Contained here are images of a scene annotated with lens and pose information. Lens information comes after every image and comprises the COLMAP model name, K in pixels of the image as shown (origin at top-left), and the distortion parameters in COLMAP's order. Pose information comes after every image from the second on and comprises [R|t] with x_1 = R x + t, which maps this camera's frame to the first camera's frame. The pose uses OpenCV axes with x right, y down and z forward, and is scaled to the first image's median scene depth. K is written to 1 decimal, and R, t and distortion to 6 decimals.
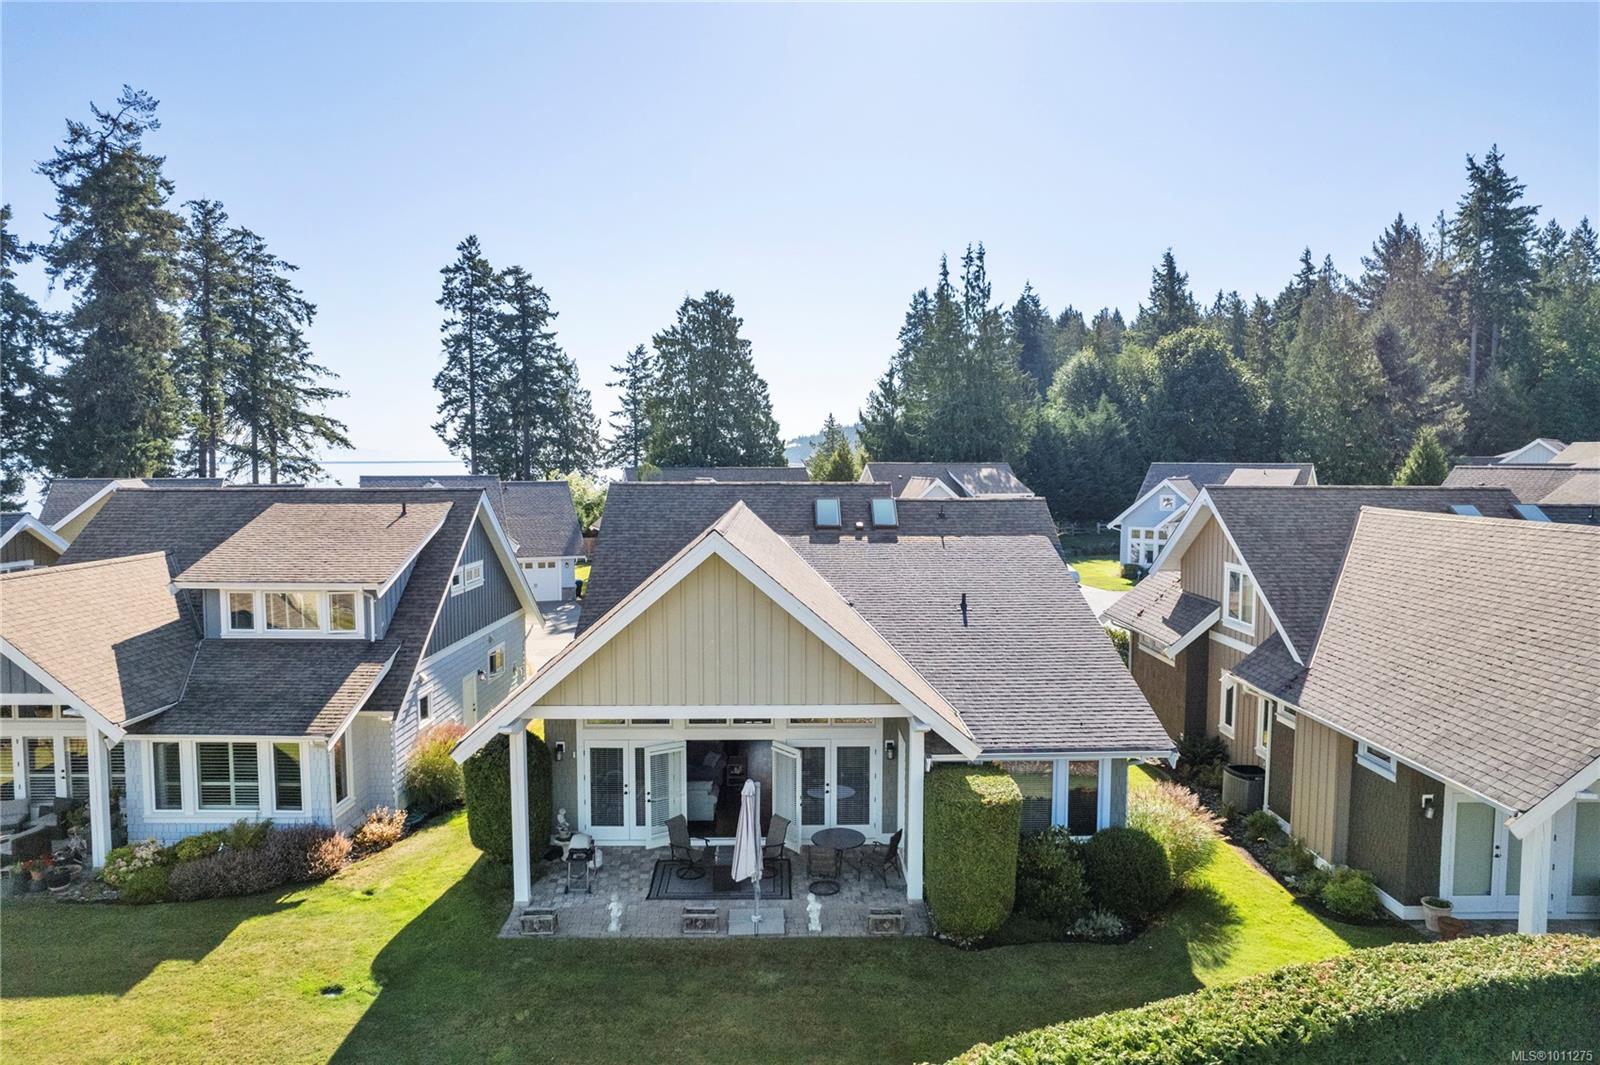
lens RADIAL K [[1023.5, 0, 800.0], [0, 1023.5, 532.5], [0, 0, 1]] dist [-0.093083, 0.078774]
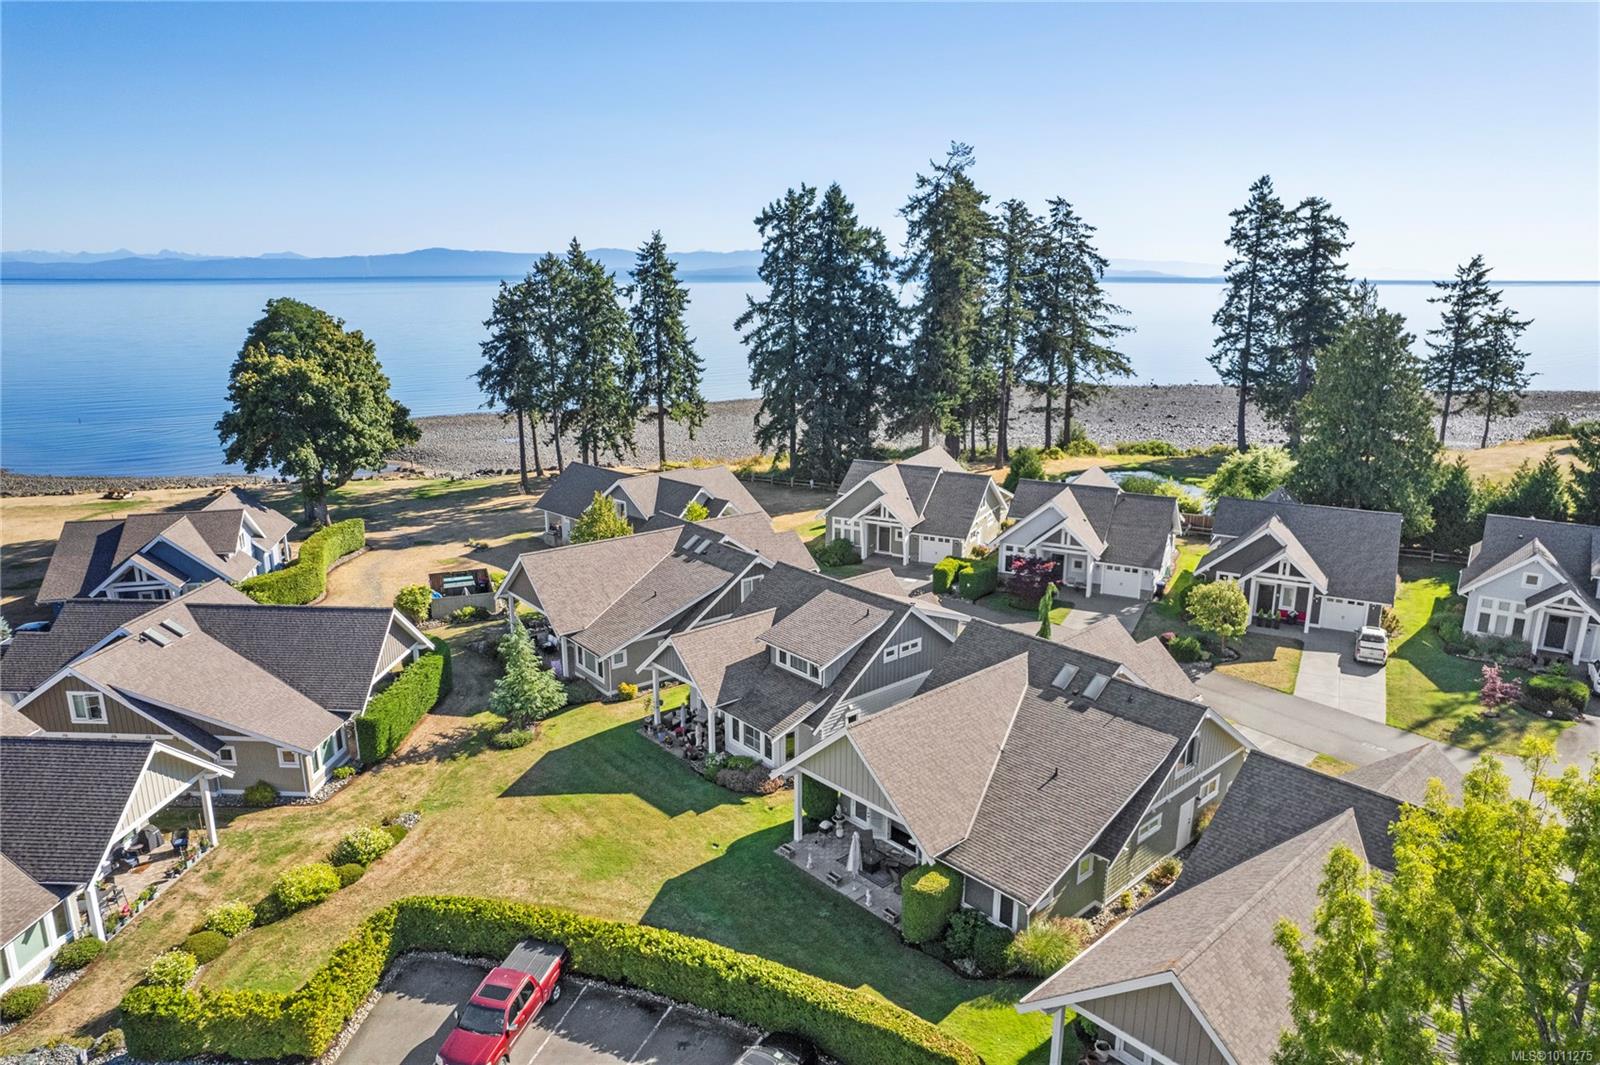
lens RADIAL K [[1023.5, 0, 800.0], [0, 1023.5, 532.5], [0, 0, 1]] dist [-0.093083, 0.078774]
pose [[0.653847, 0.185960, -0.733419, 0.189481], [-0.054071, 0.978333, 0.199853, -0.114693], [0.754692, -0.091017, 0.649735, -0.070786]]
